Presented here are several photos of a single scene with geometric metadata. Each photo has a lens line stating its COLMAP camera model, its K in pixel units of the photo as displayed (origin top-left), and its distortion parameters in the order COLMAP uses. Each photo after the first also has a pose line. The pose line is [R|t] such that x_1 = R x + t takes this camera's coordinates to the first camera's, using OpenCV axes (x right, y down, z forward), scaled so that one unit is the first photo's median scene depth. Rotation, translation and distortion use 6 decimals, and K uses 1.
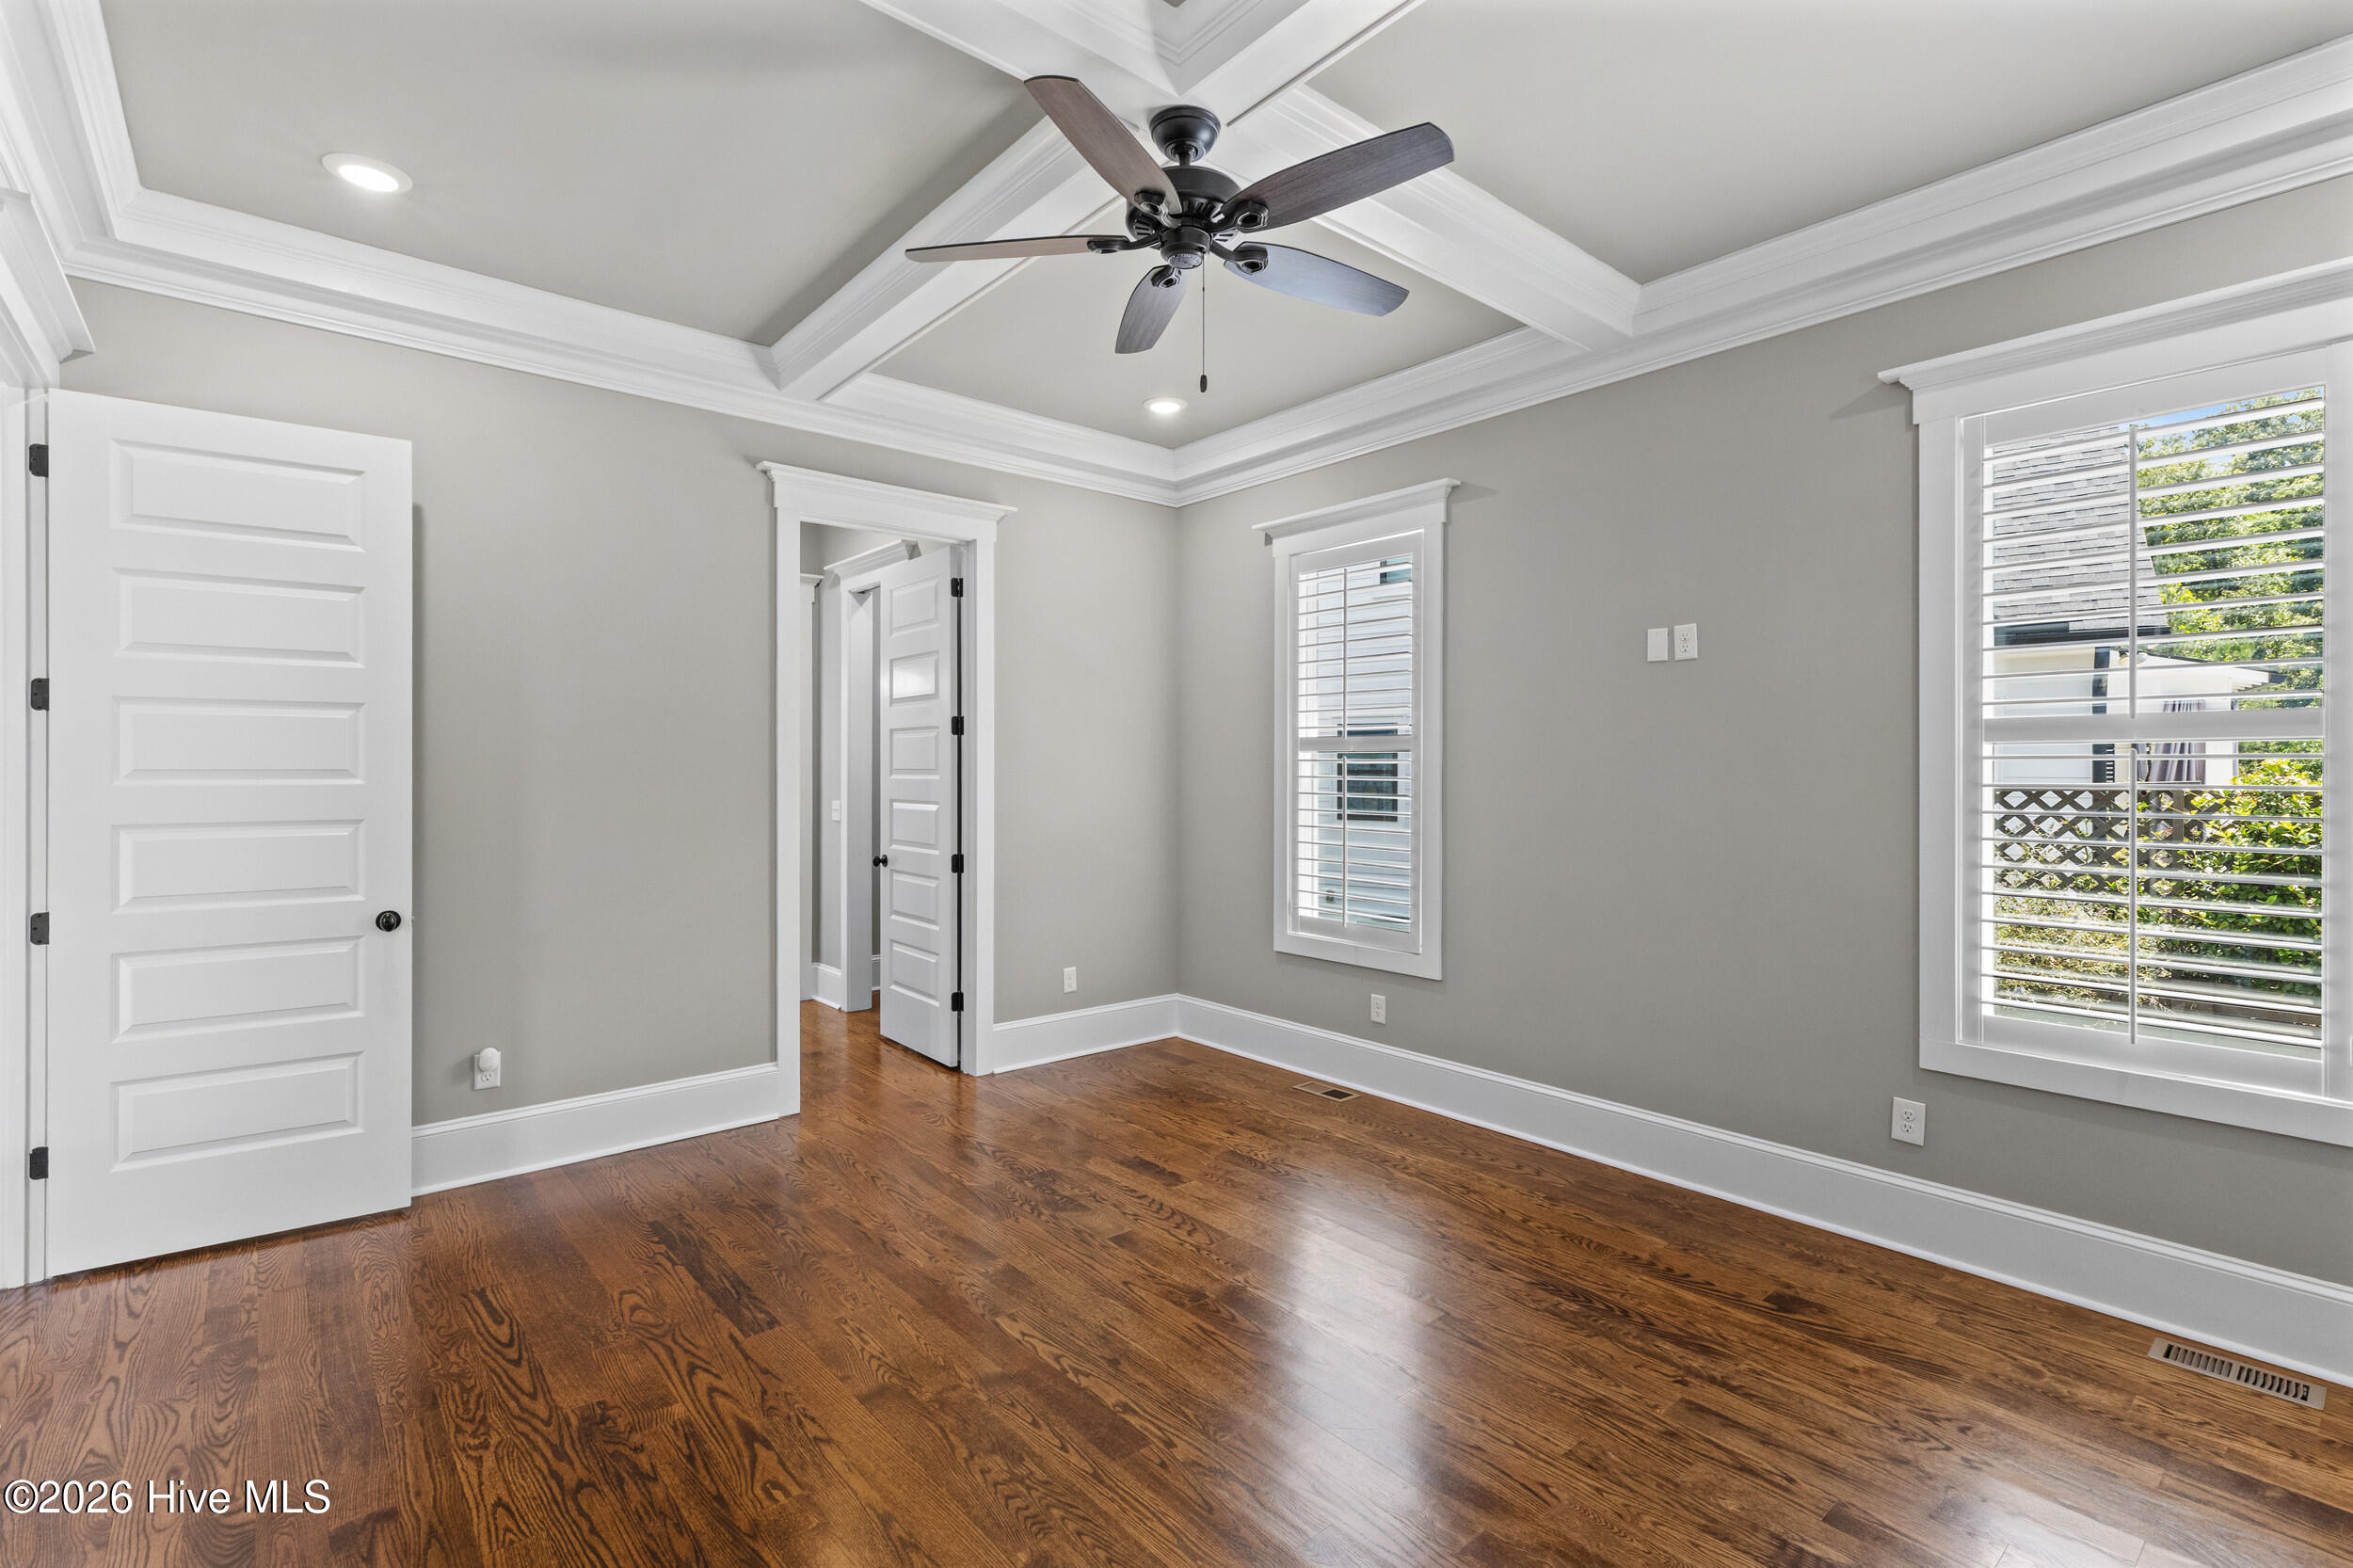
lens RADIAL K [[1078.2, 0, 1179.1], [0, 1078.2, 793.1], [0, 0, 1]] dist [0.009080, -0.000145]
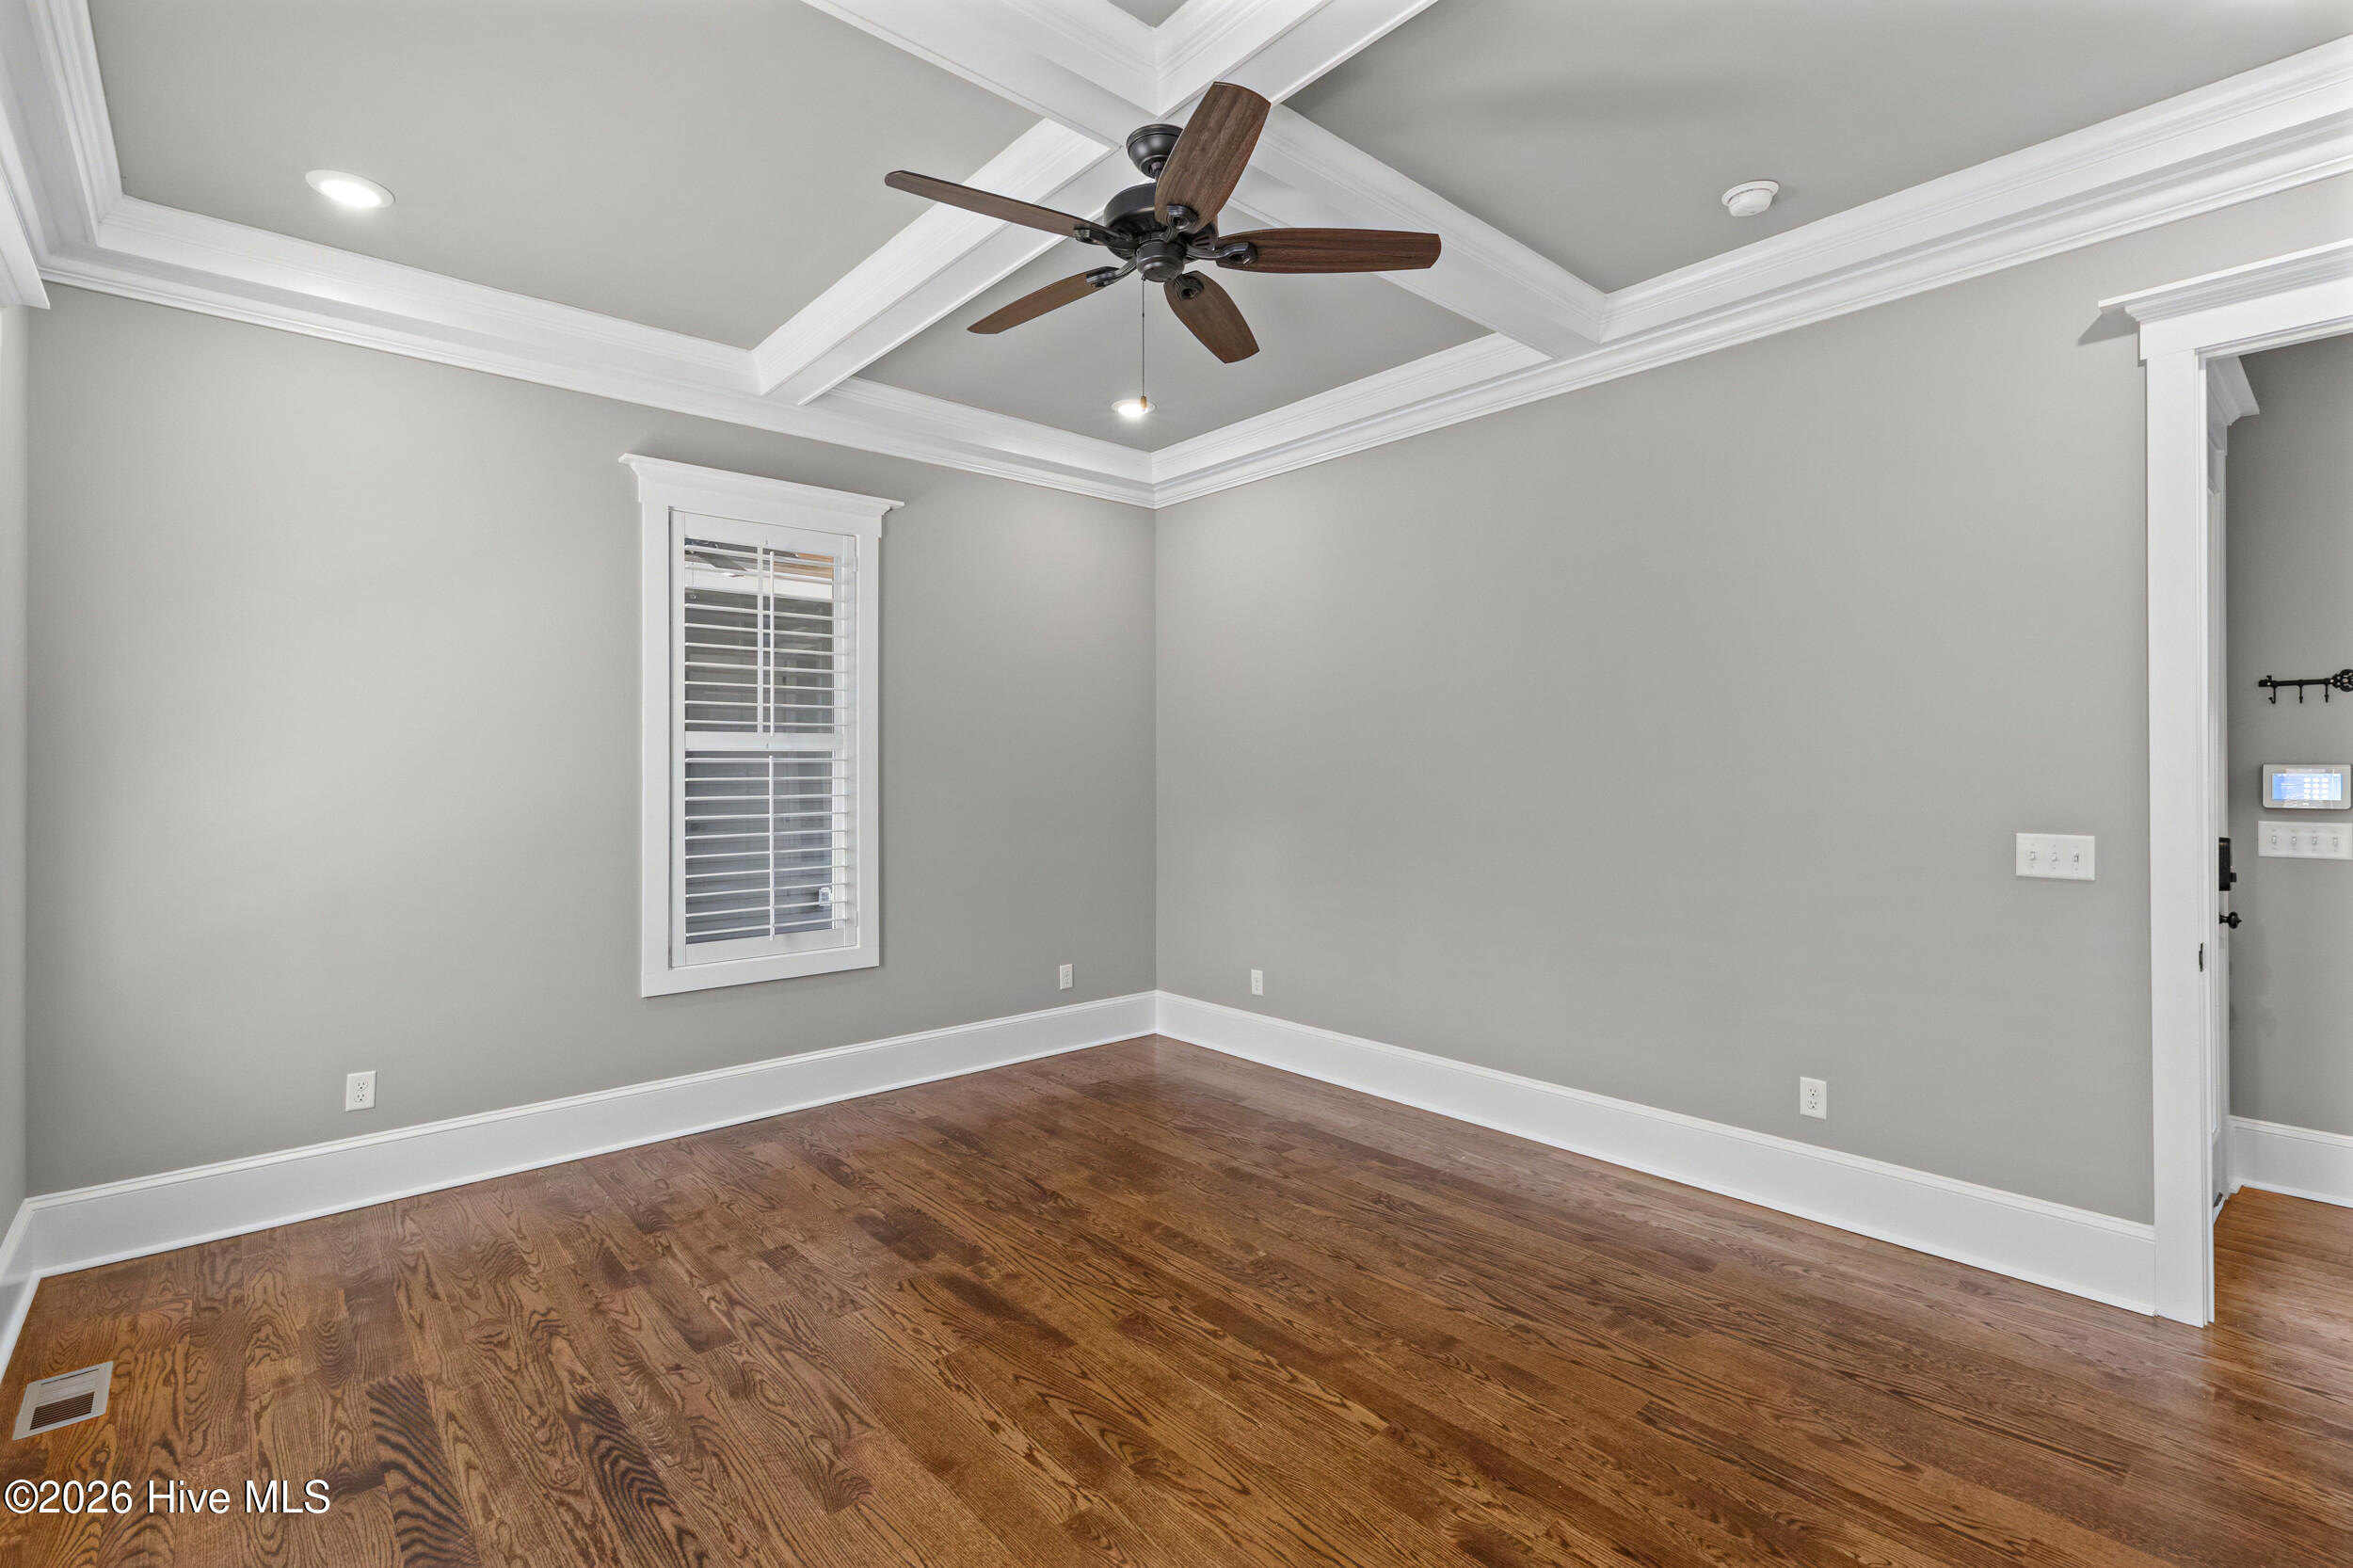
lens RADIAL K [[1078.2, 0, 1179.1], [0, 1078.2, 793.1], [0, 0, 1]] dist [0.009080, -0.000145]
pose [[-0.999788, 0.001793, -0.020536, 0.006986], [0.000853, 0.998954, 0.045718, -0.034449], [0.020596, 0.045690, -0.998743, 1.536983]]
